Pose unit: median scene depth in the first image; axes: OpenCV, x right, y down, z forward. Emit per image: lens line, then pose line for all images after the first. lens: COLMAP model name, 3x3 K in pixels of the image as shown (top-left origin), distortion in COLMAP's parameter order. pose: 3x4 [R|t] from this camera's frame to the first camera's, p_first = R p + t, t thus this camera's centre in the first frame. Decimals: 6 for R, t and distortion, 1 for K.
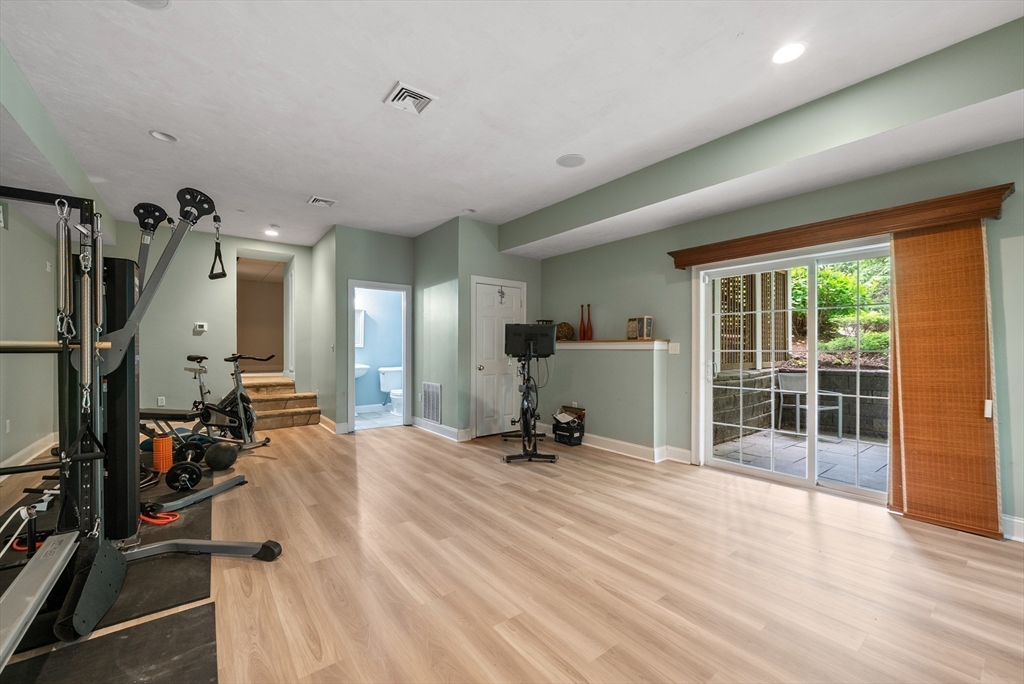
lens RADIAL K [[420.7, 0, 512.0], [0, 420.7, 342.0], [0, 0, 1]] dist [0.000766, 0.000048]
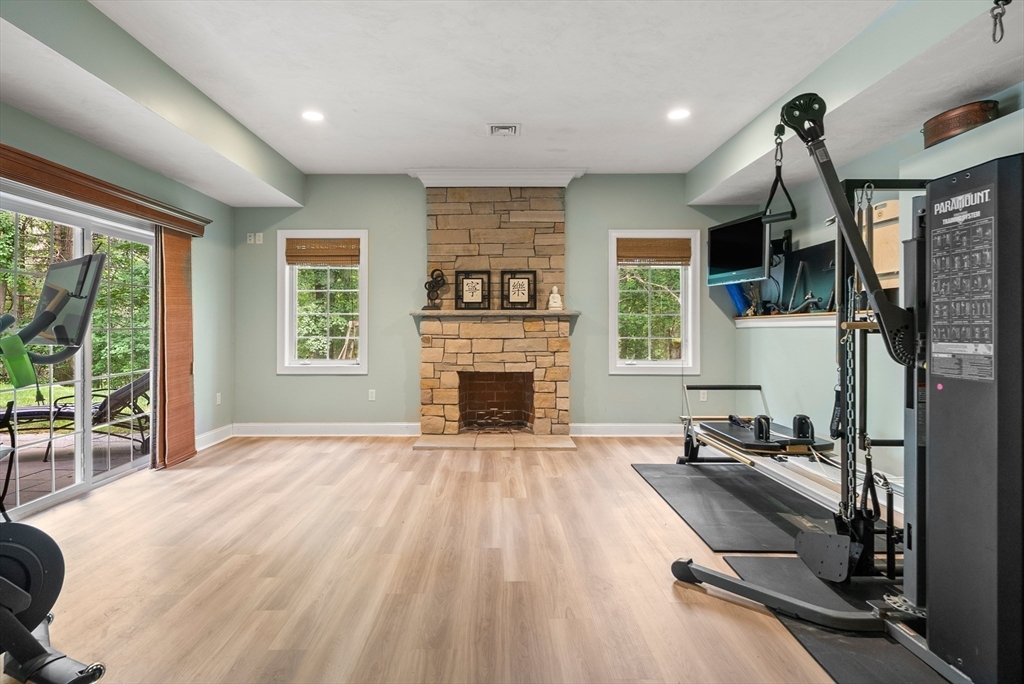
lens RADIAL K [[505.5, 0, 509.3], [0, 505.5, 327.2], [0, 0, 1]] dist [-0.001131, -0.000102]
pose [[-0.802241, -0.002119, 0.596996, -0.847501], [-0.011225, 0.999870, -0.011535, 0.028229], [-0.596895, -0.015955, -0.802161, 1.915118]]
